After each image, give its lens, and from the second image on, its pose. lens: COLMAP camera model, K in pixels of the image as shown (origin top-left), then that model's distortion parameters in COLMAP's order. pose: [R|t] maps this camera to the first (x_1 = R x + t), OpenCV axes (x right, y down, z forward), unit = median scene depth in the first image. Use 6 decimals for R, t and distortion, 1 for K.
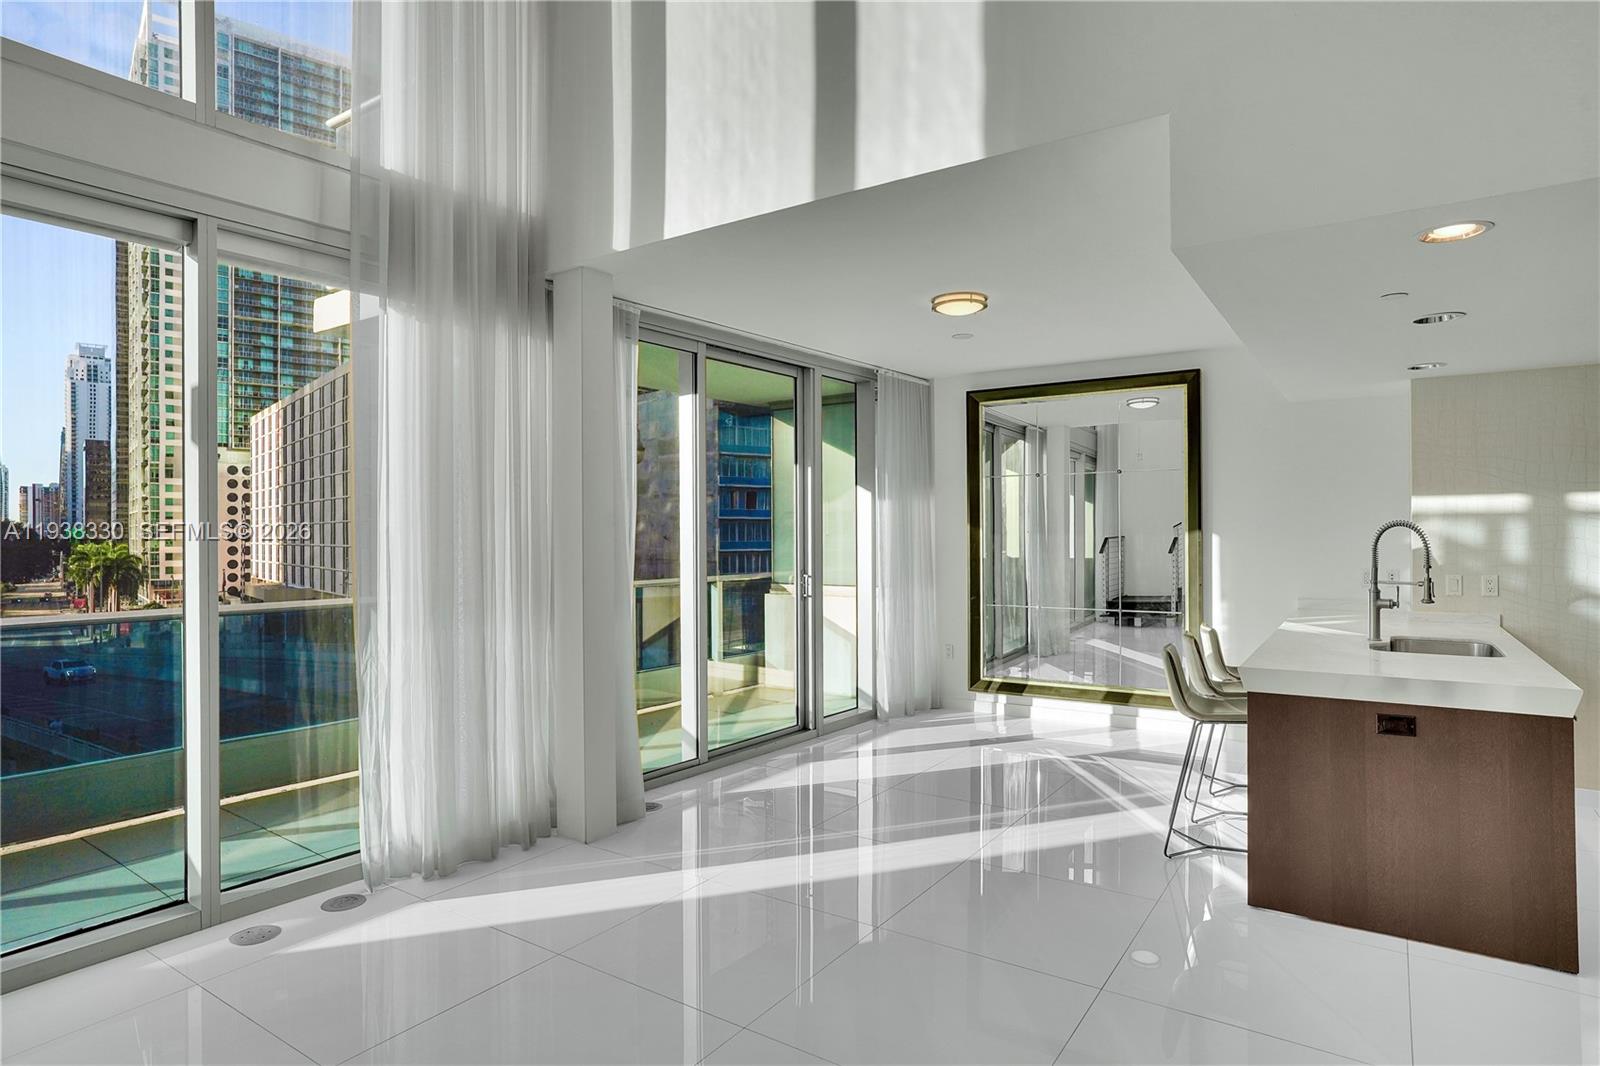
lens RADIAL K [[890.8, 0, 783.2], [0, 890.8, 534.7], [0, 0, 1]] dist [-0.050420, 0.036853]
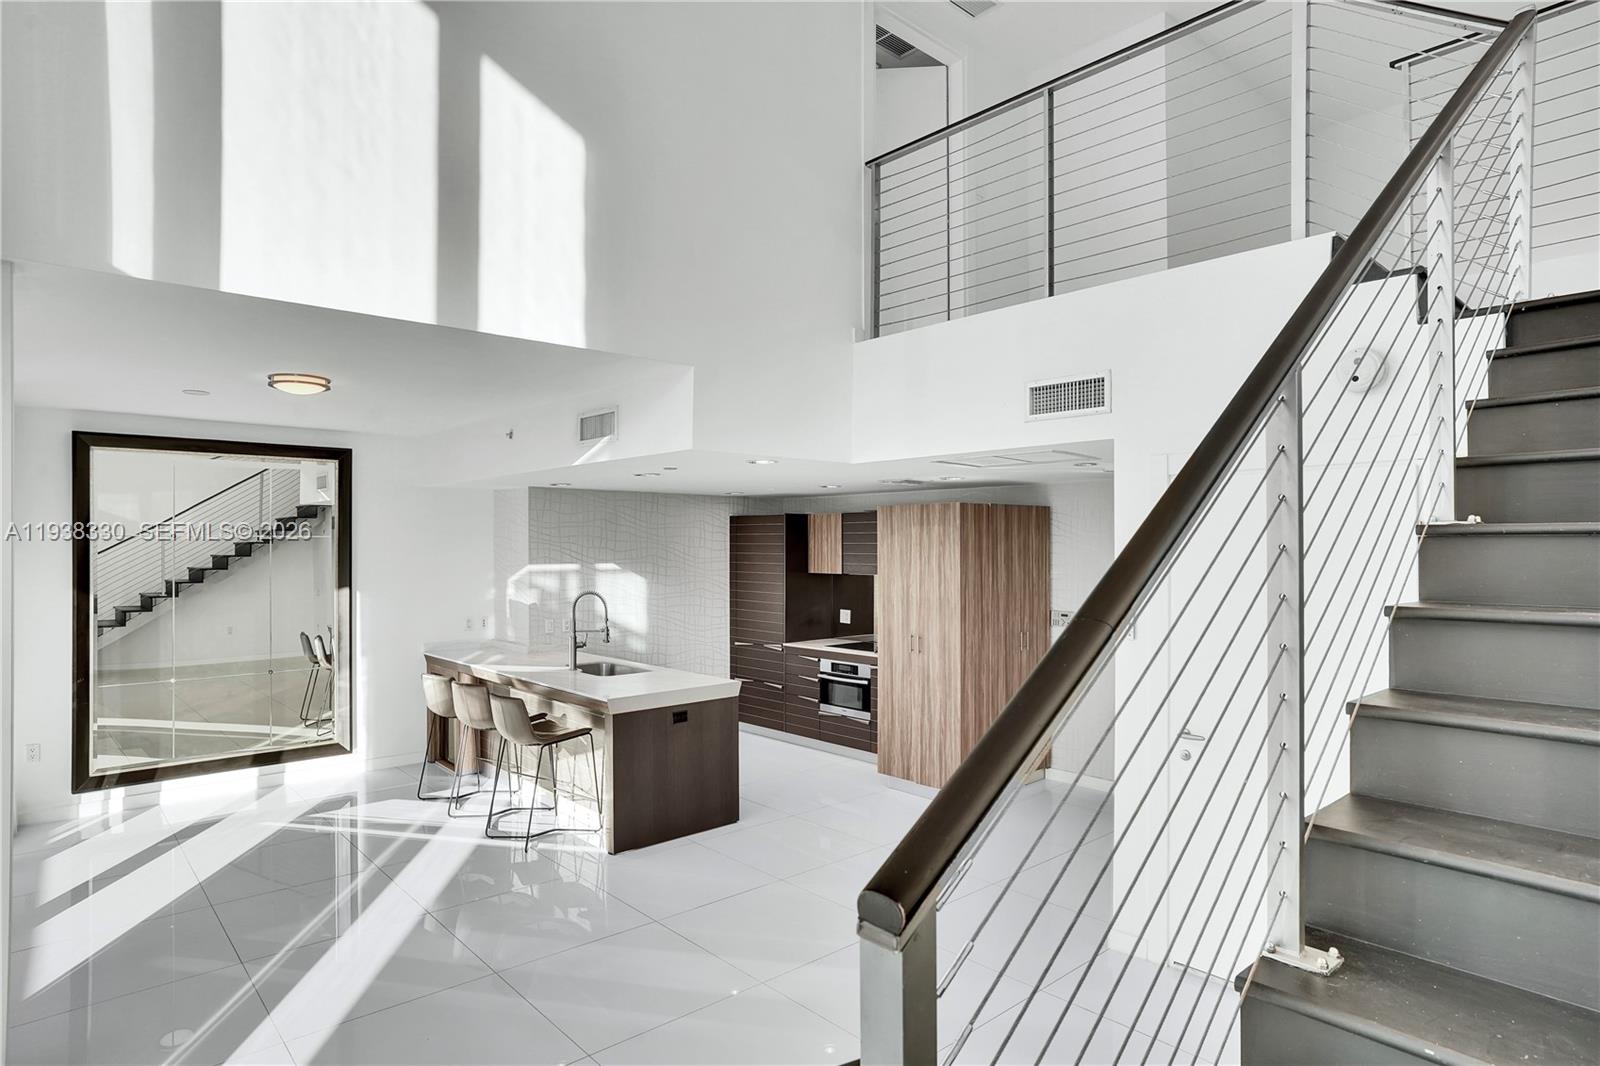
lens RADIAL K [[890.8, 0, 783.2], [0, 890.8, 534.7], [0, 0, 1]] dist [-0.050420, 0.036853]
pose [[0.240557, 0.015531, 0.970511, -0.493208], [0.001137, 0.999867, -0.016282, -0.059259], [-0.970634, 0.005020, 0.240508, 0.188305]]
